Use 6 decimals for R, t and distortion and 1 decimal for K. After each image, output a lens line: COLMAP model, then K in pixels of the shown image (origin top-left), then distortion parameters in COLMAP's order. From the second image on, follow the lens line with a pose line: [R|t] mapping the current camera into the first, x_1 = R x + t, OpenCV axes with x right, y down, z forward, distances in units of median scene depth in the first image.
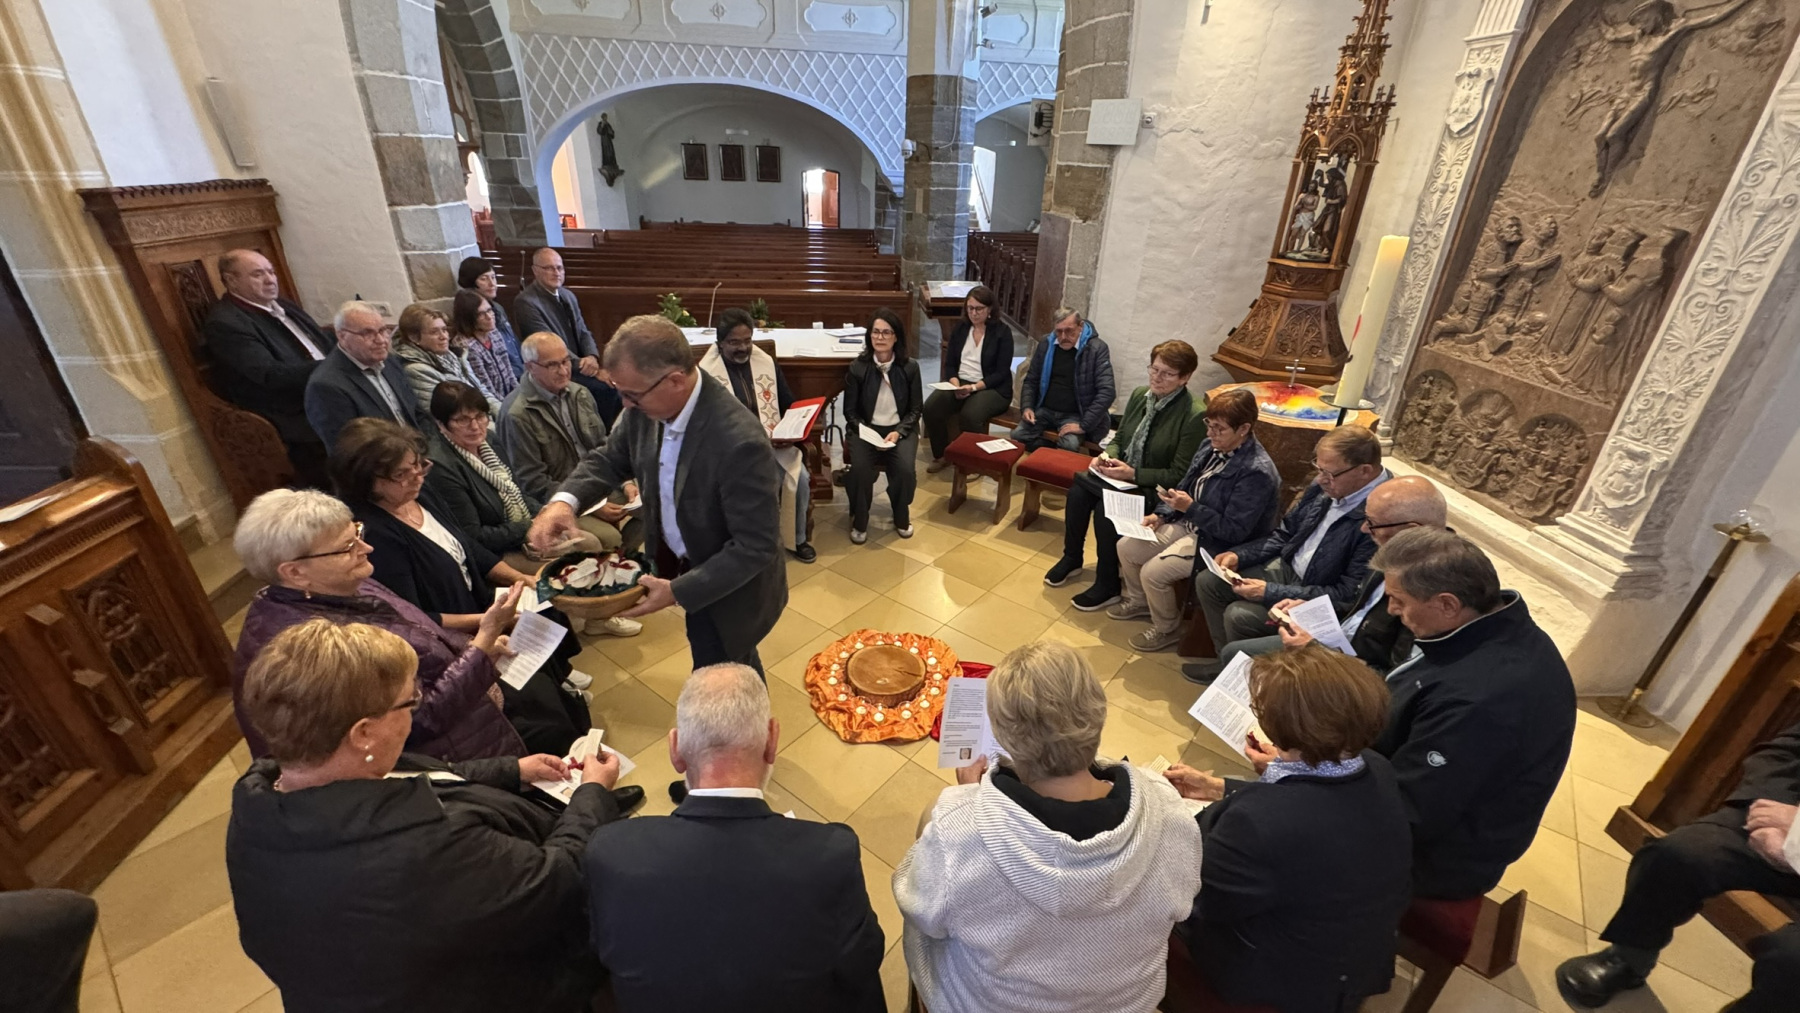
lens RADIAL K [[718.3, 0, 897.1], [0, 718.3, 503.5], [0, 0, 1]] dist [-0.001725, 0.000229]
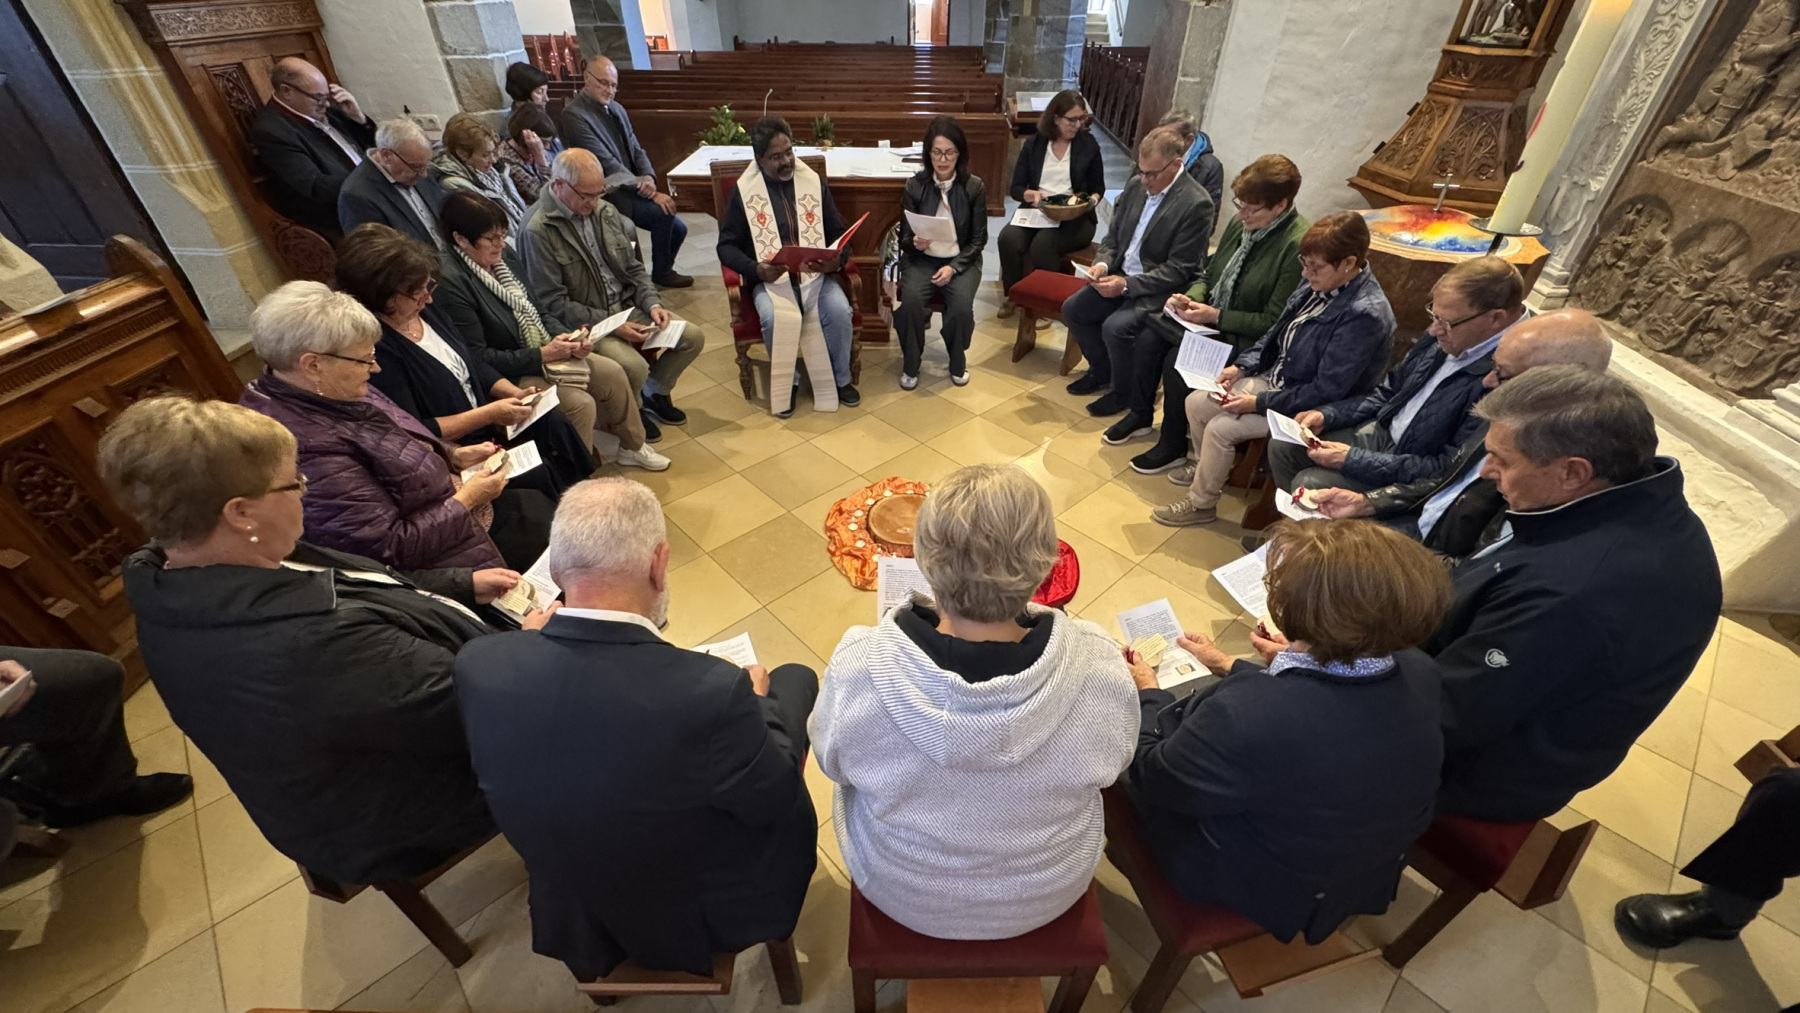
lens RADIAL K [[718.3, 0, 897.1], [0, 718.3, 503.5], [0, 0, 1]] dist [-0.001725, 0.000229]
pose [[0.988113, 0.066800, -0.138461, 0.088063], [-0.039281, 0.980471, 0.192700, 0.026502], [0.148629, -0.184970, 0.971440, 0.074378]]
